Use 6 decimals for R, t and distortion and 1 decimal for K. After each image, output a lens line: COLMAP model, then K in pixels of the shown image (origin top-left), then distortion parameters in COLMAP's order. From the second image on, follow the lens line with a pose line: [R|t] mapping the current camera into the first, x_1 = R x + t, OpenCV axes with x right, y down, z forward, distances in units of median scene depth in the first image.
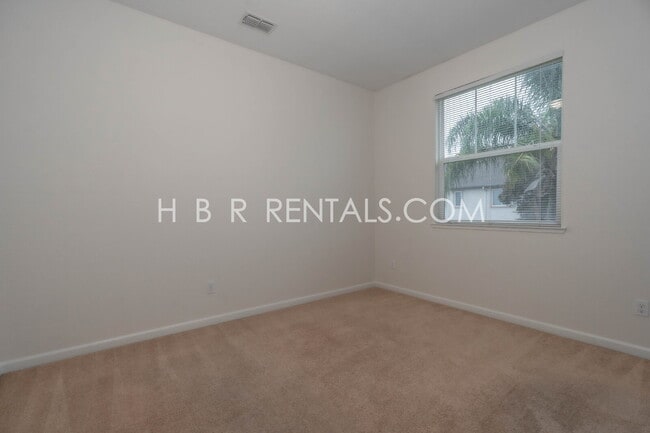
lens RADIAL K [[295.0, 0, 325.0], [0, 295.0, 216.5], [0, 0, 1]] dist [-0.000272, 0.000027]
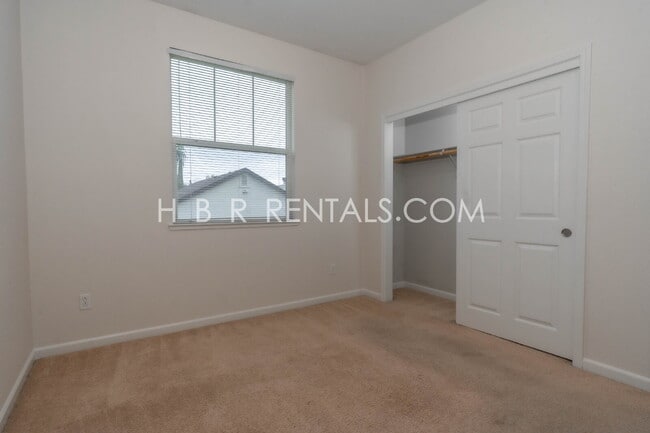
lens RADIAL K [[334.0, 0, 325.0], [0, 334.0, 216.5], [0, 0, 1]] dist [-0.000296, -0.000108]
pose [[0.053711, -0.030085, 0.998103, -0.521581], [0.013780, 0.999473, 0.029385, -0.019185], [-0.998461, 0.012175, 0.054097, 0.704243]]
